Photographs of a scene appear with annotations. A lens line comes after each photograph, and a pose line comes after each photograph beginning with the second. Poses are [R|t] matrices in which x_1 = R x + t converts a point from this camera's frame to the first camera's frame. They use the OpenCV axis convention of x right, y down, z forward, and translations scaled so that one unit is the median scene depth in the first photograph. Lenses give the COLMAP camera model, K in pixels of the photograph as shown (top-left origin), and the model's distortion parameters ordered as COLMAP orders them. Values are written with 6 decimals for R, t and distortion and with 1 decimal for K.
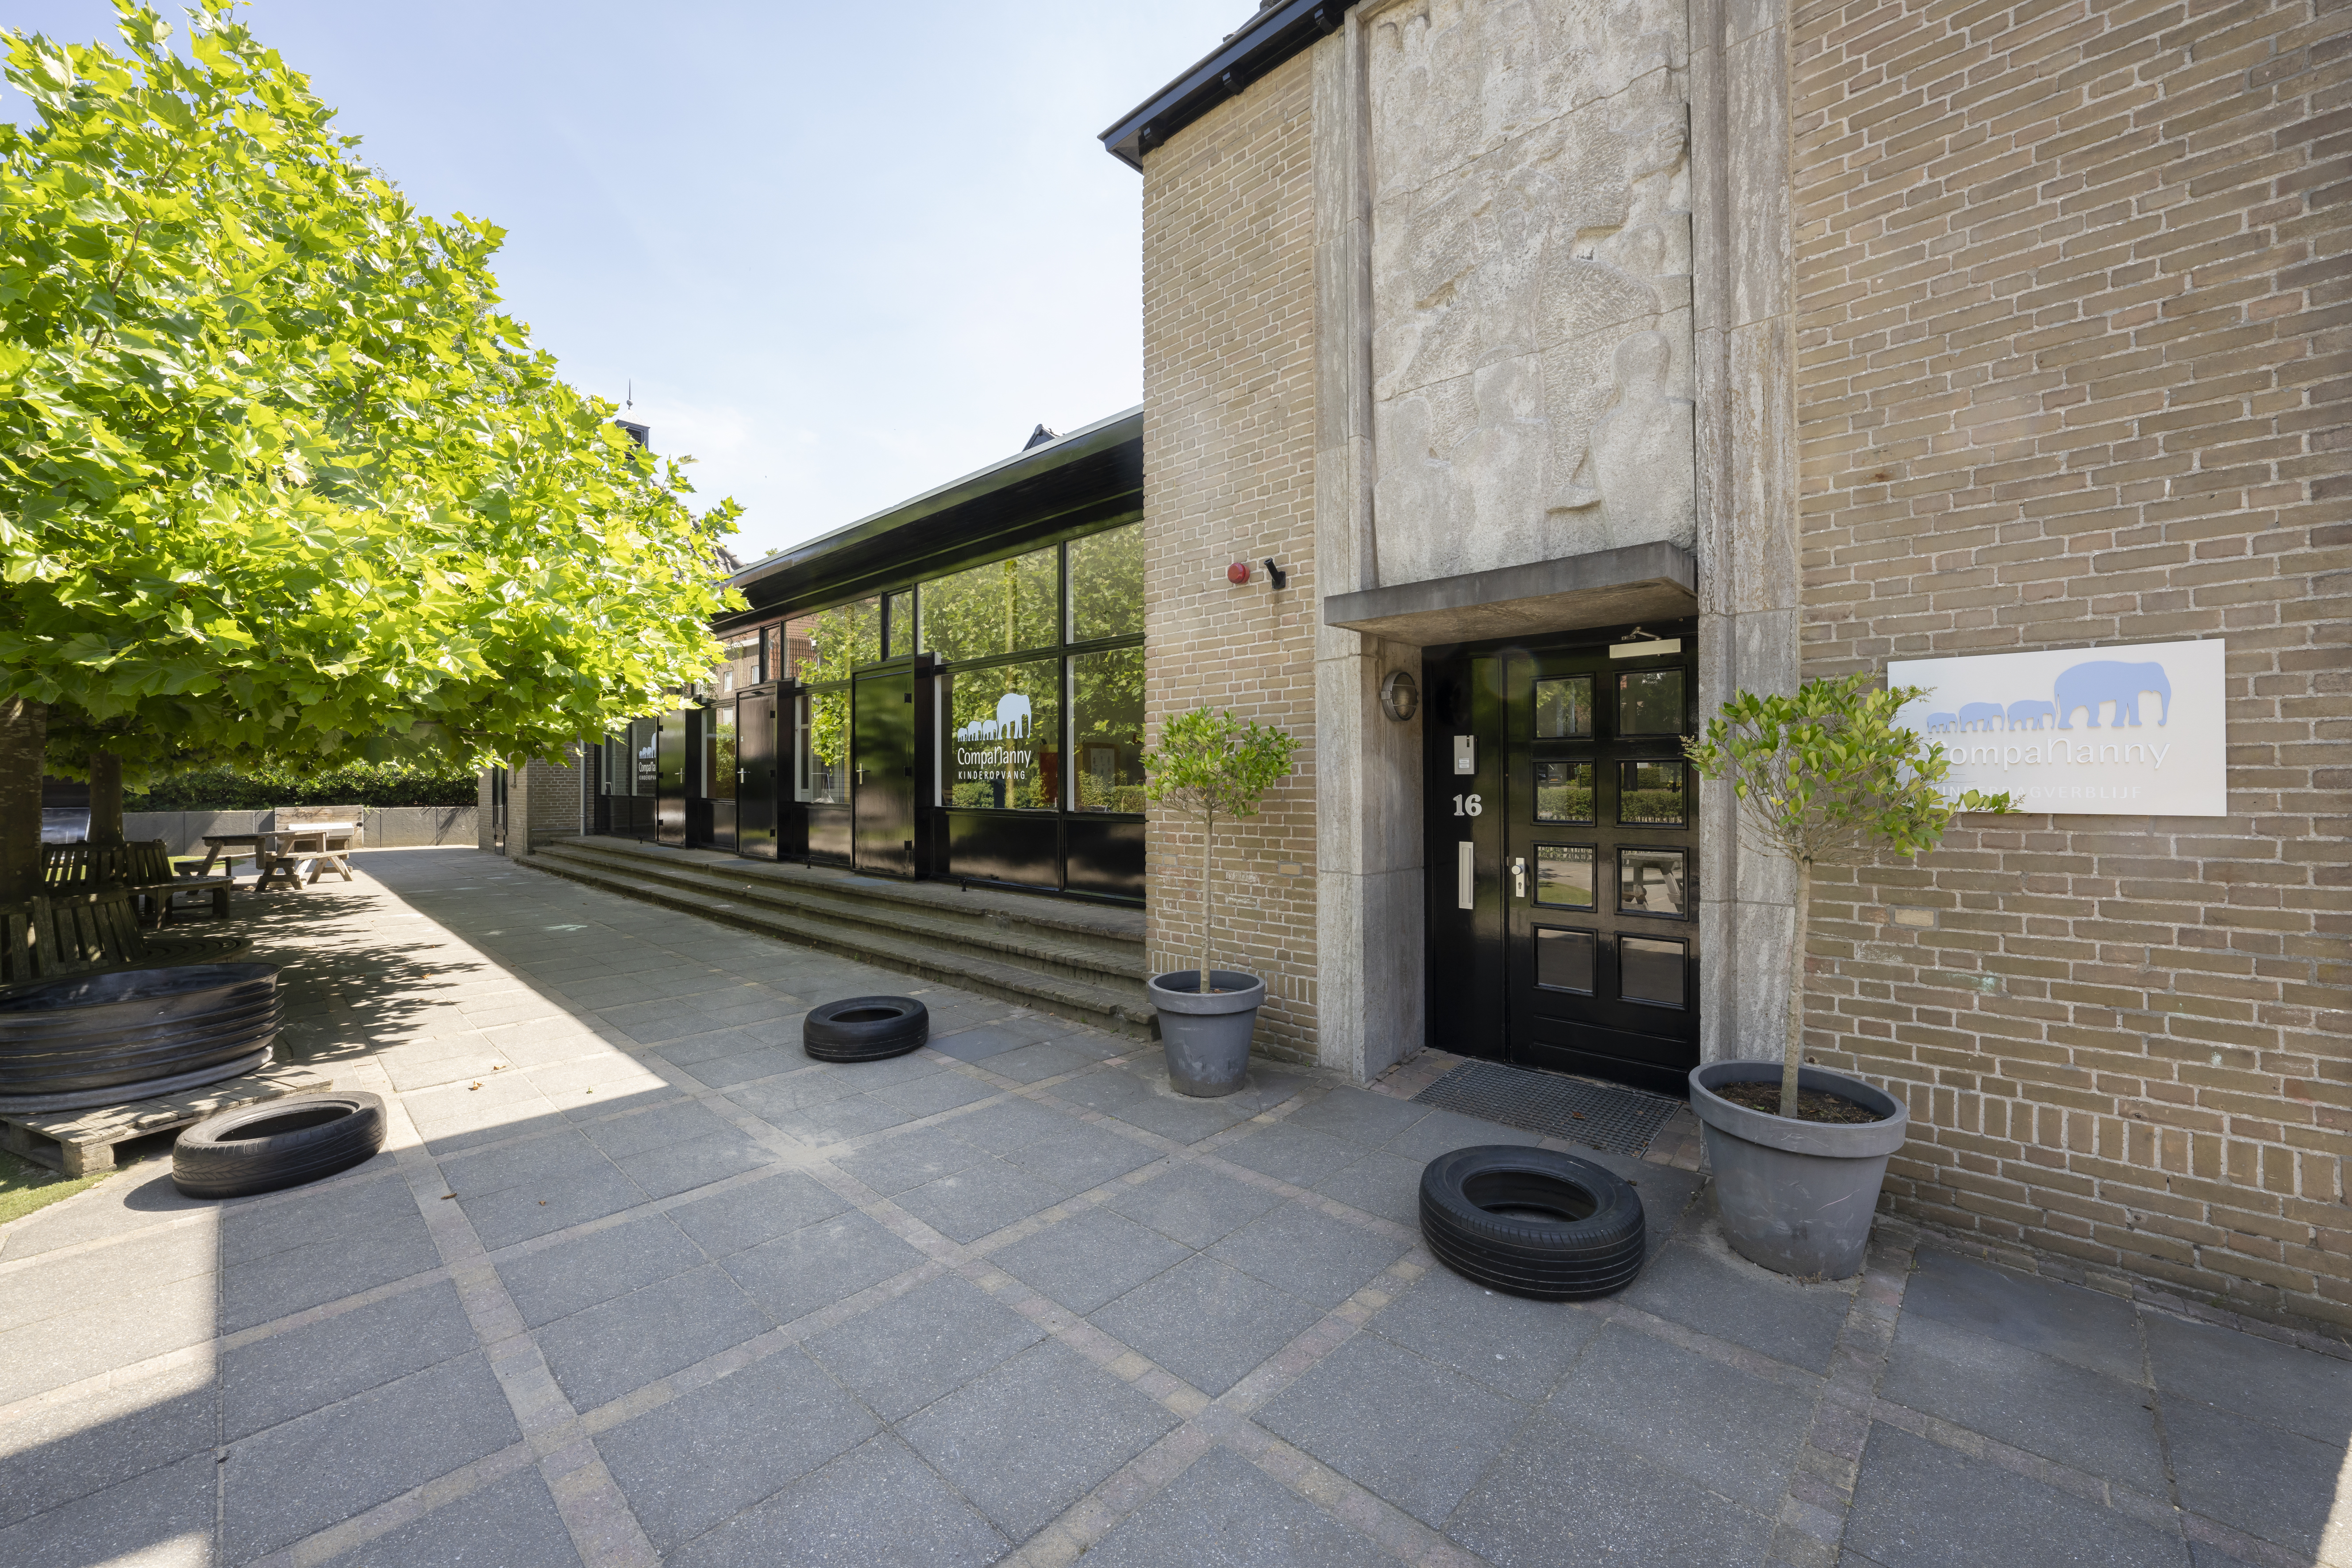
lens RADIAL K [[910.1, 0, 1179.2], [0, 910.1, 775.7], [0, 0, 1]] dist [-0.014707, 0.004721]
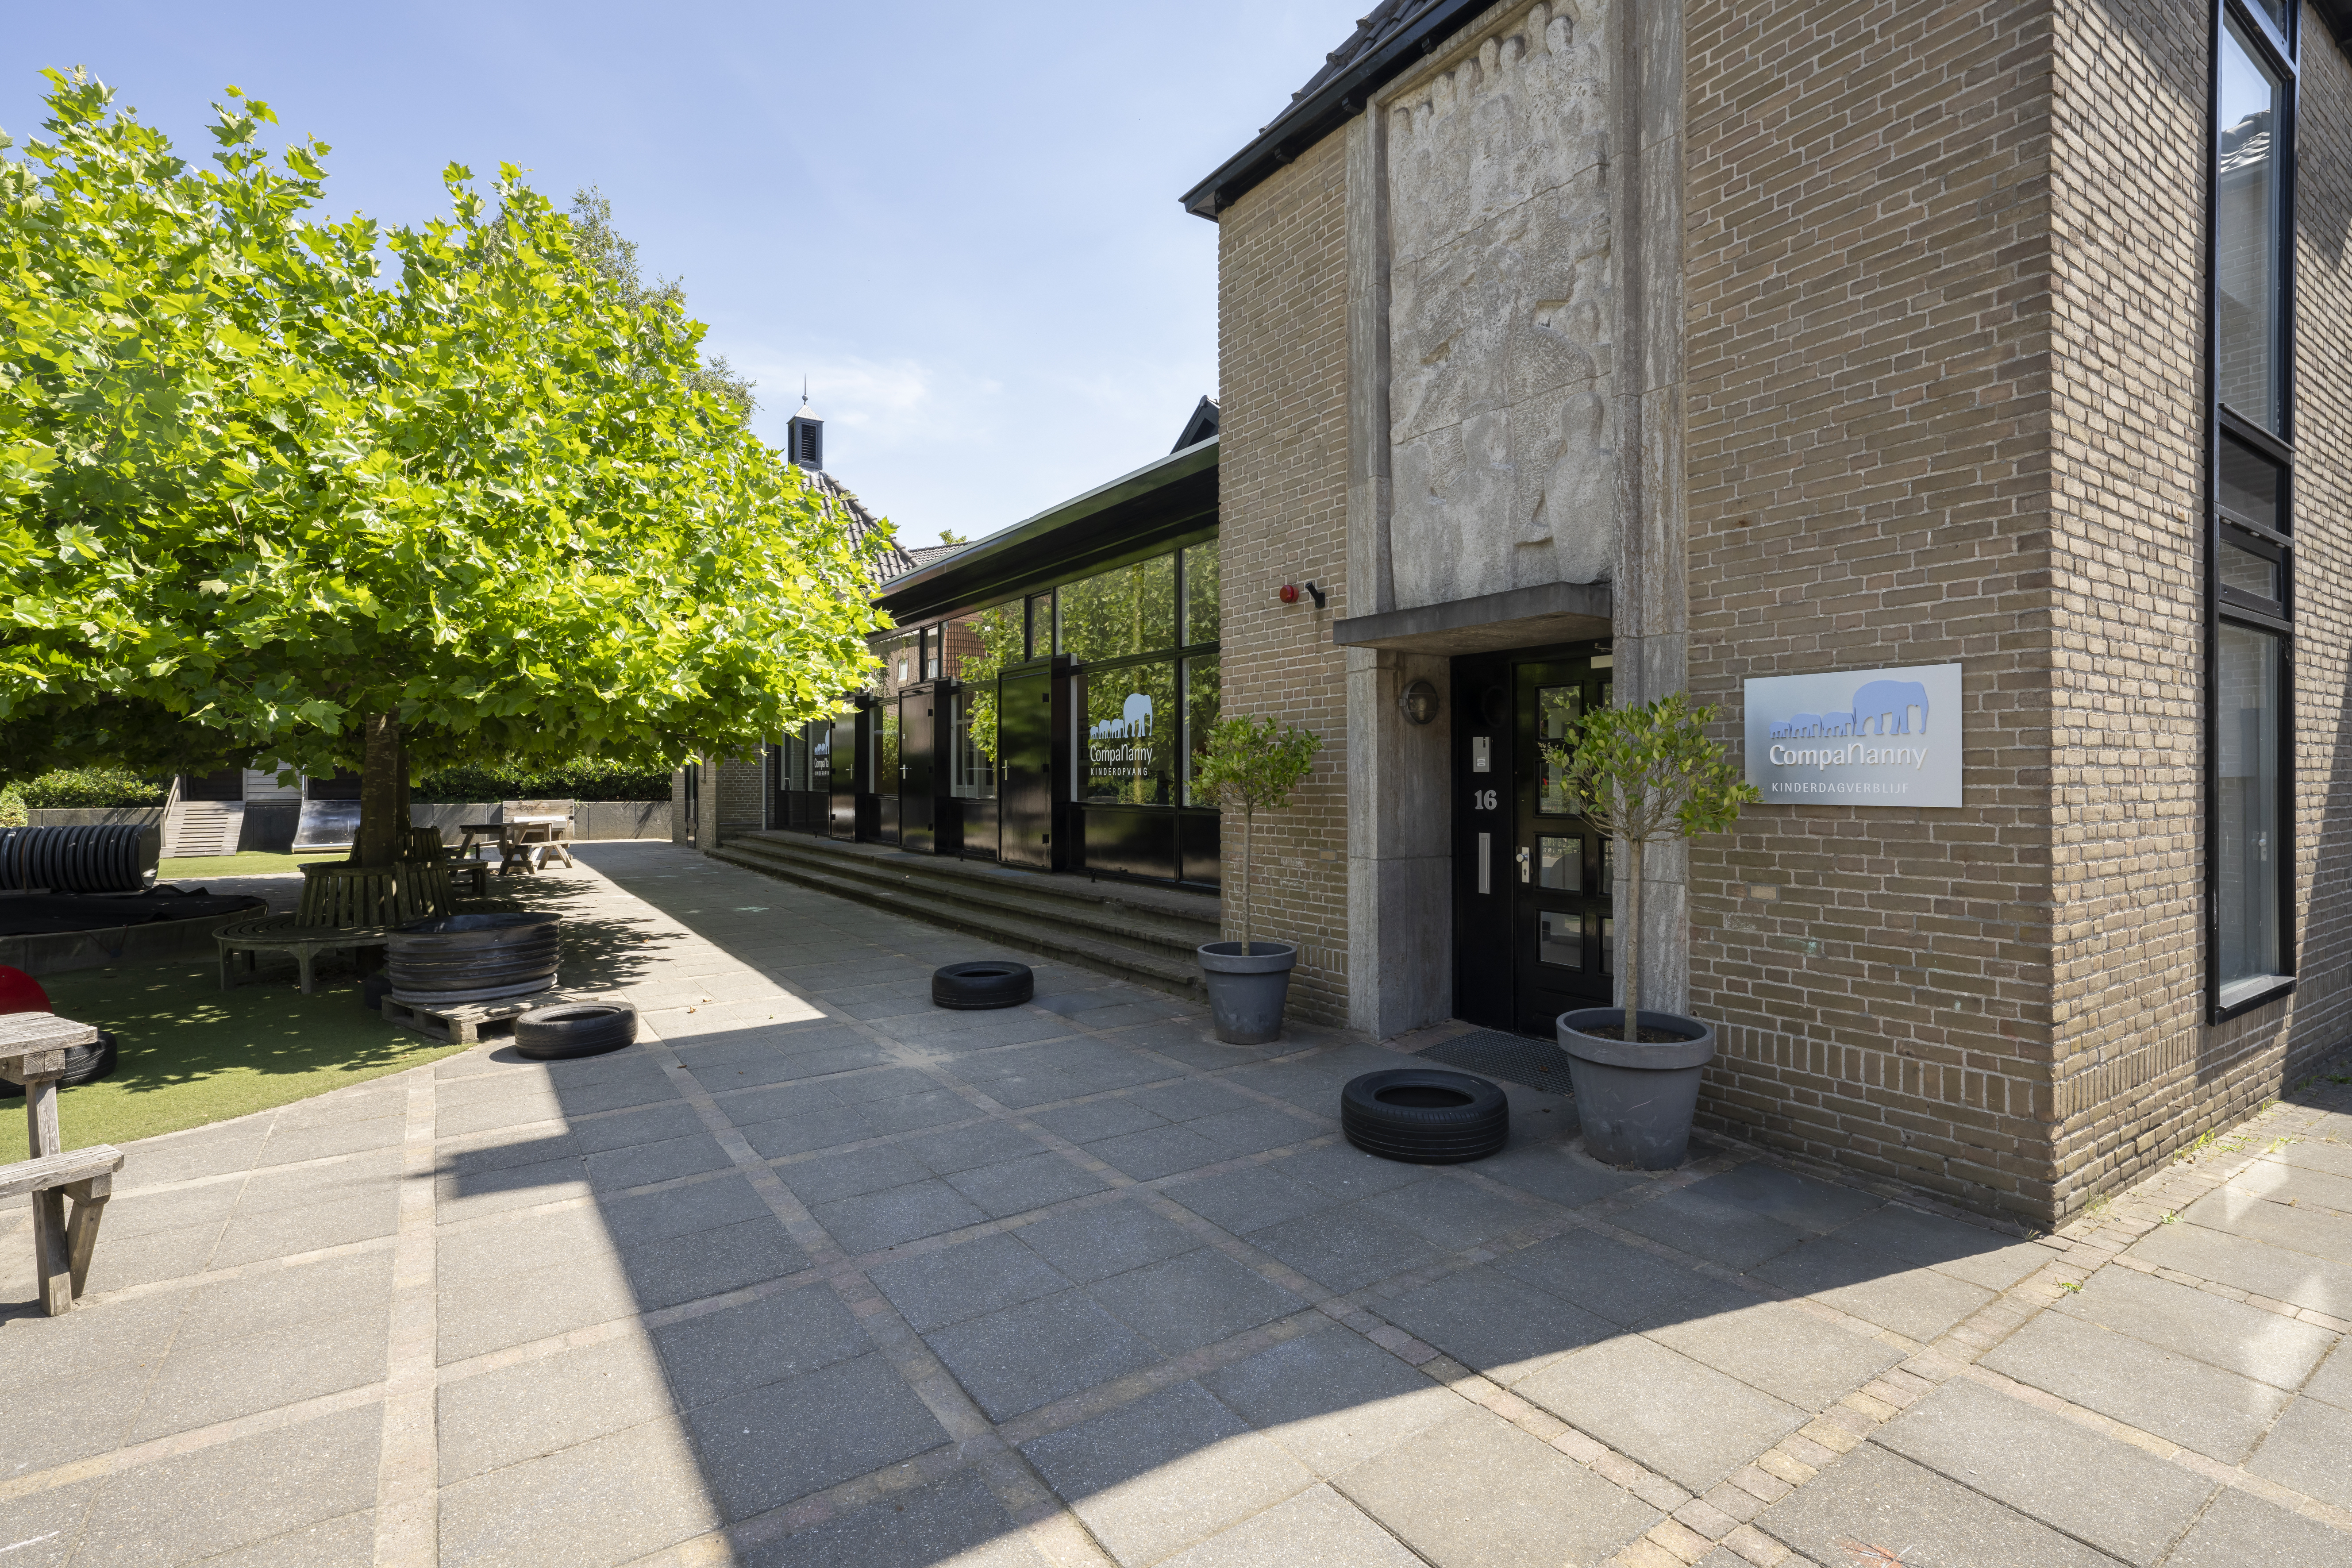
lens RADIAL K [[1088.5, 0, 1183.6], [0, 1088.5, 777.4], [0, 0, 1]] dist [0.004346, -0.001519]
pose [[0.977121, 0.002565, -0.212670, 0.319417], [-0.001561, 0.999987, 0.004888, -0.001189], [0.212680, -0.004444, 0.977112, -0.495590]]
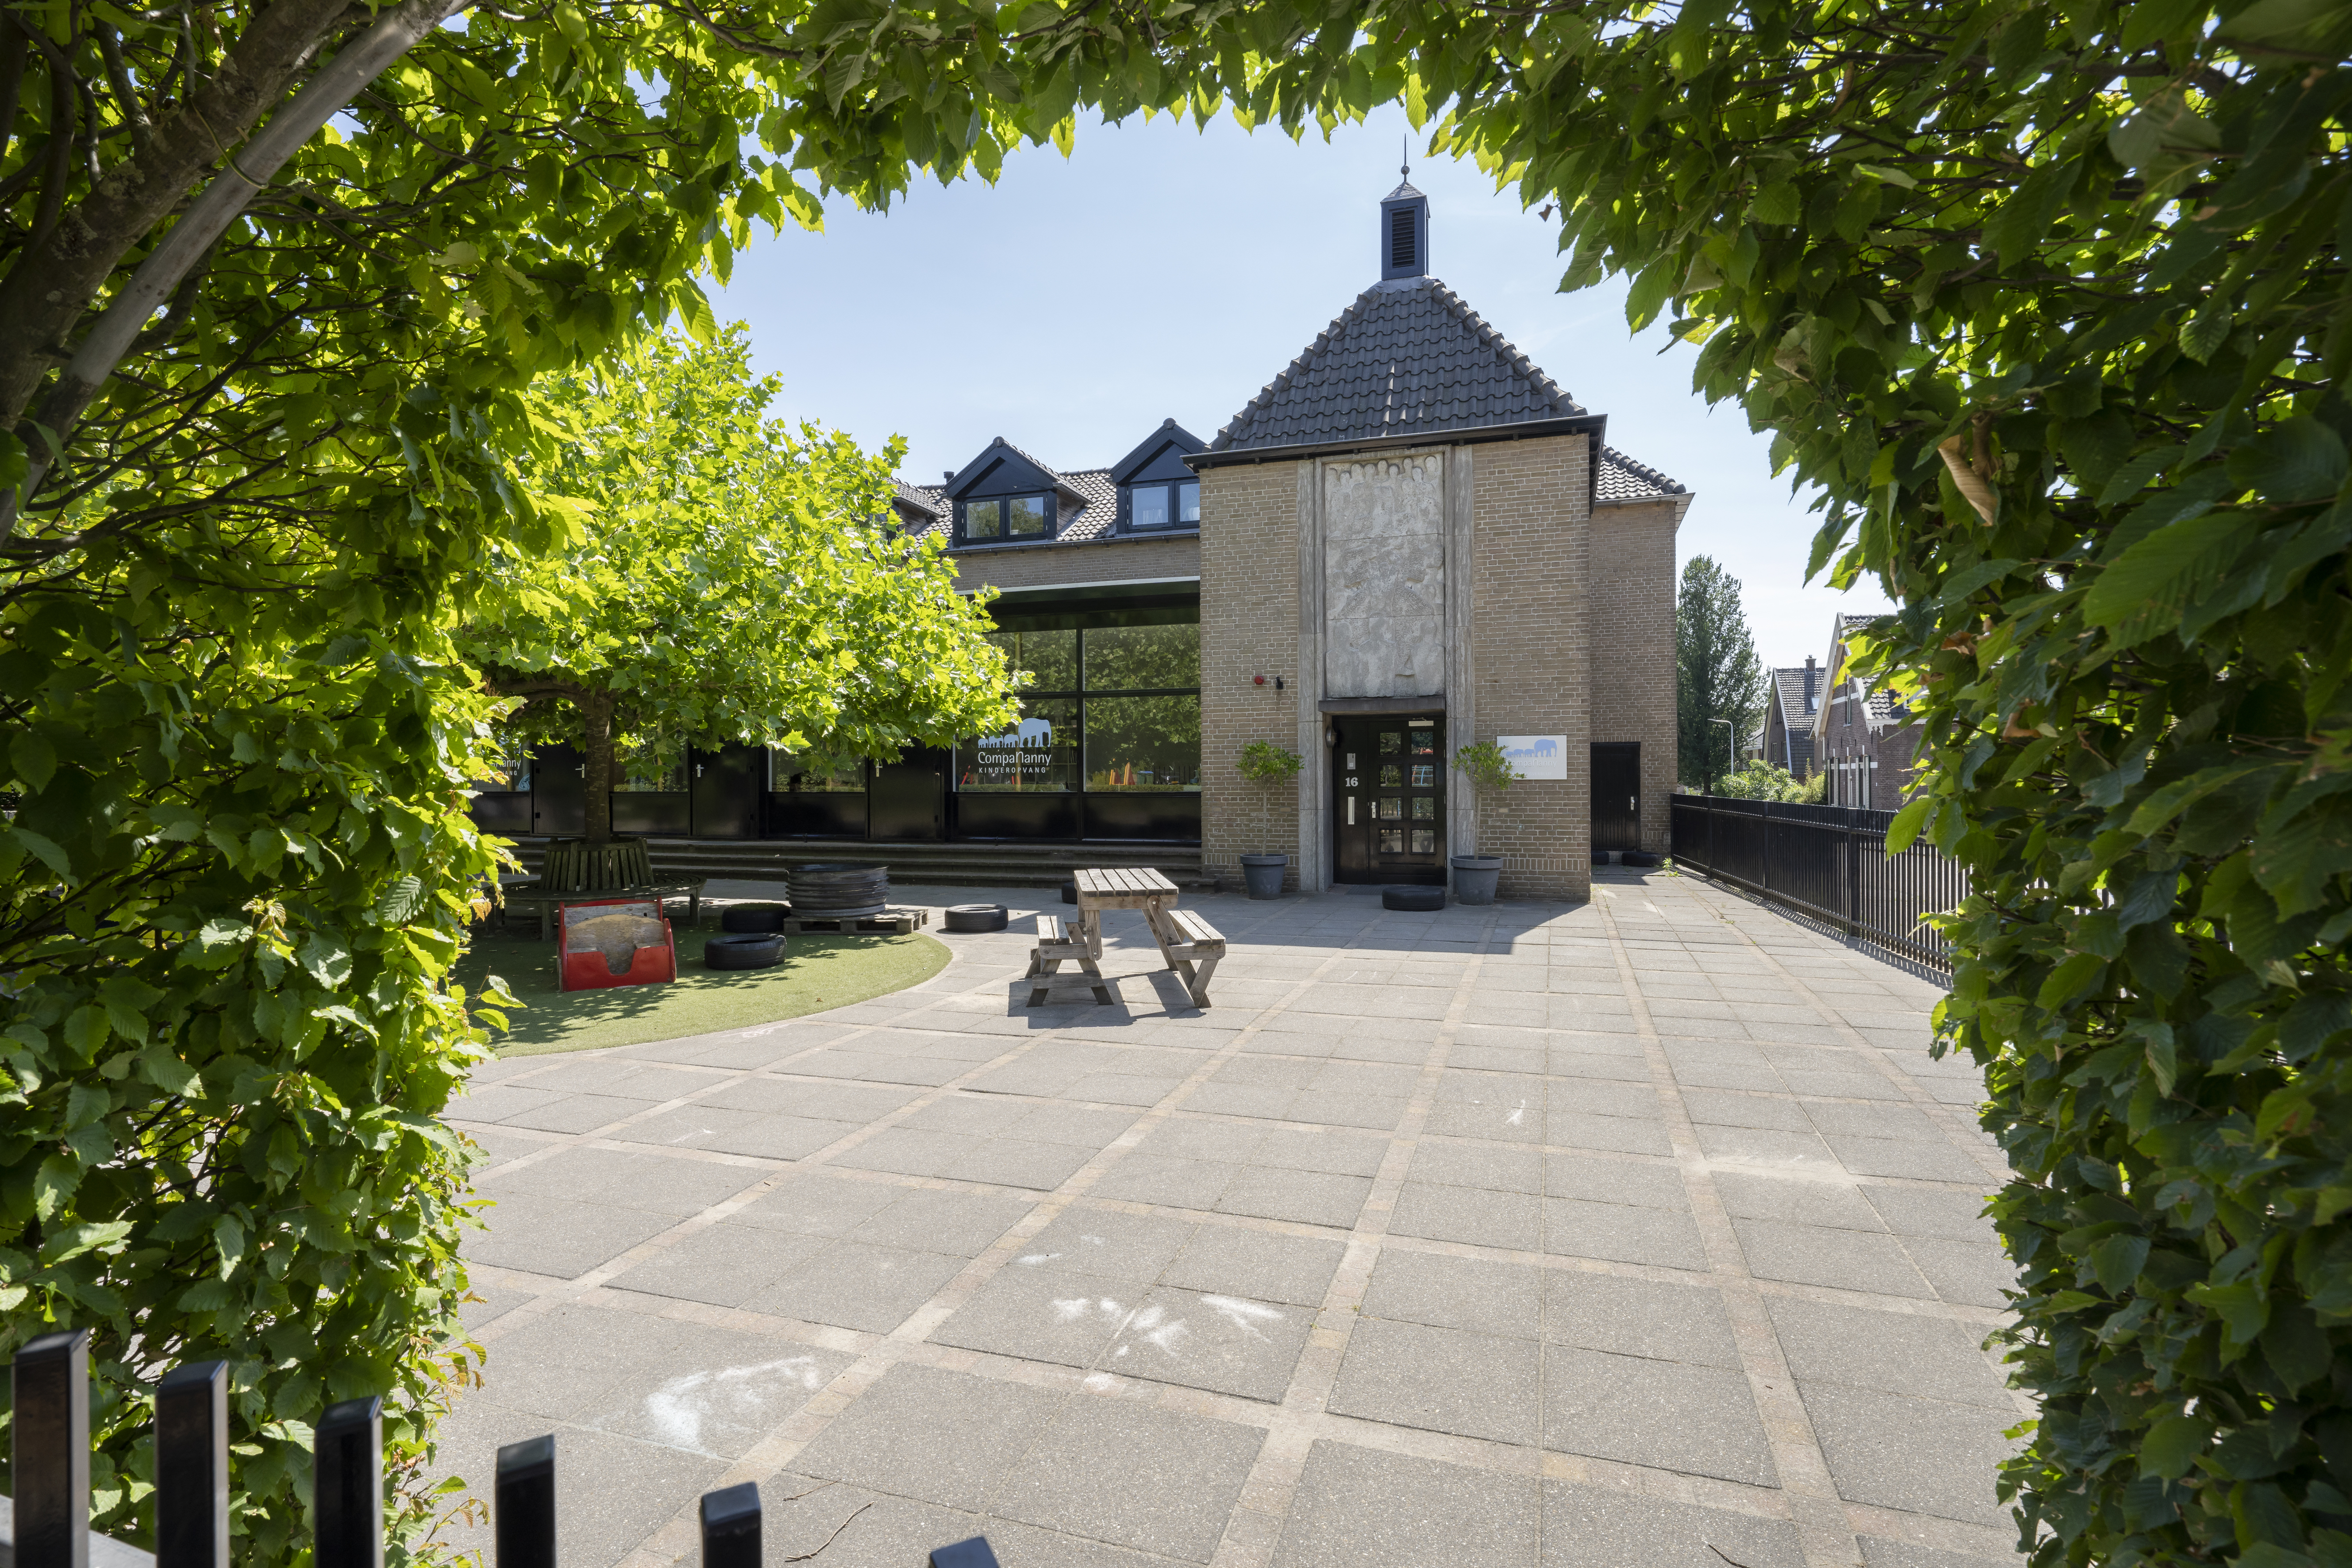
lens RADIAL K [[1088.5, 0, 1180.2], [0, 1088.5, 785.1], [0, 0, 1]] dist [0.004346, -0.001519]
pose [[0.902205, -0.004991, 0.431278, -1.813534], [0.000703, 0.999949, 0.010101, 0.015448], [-0.431307, -0.008810, 0.902162, -1.924994]]
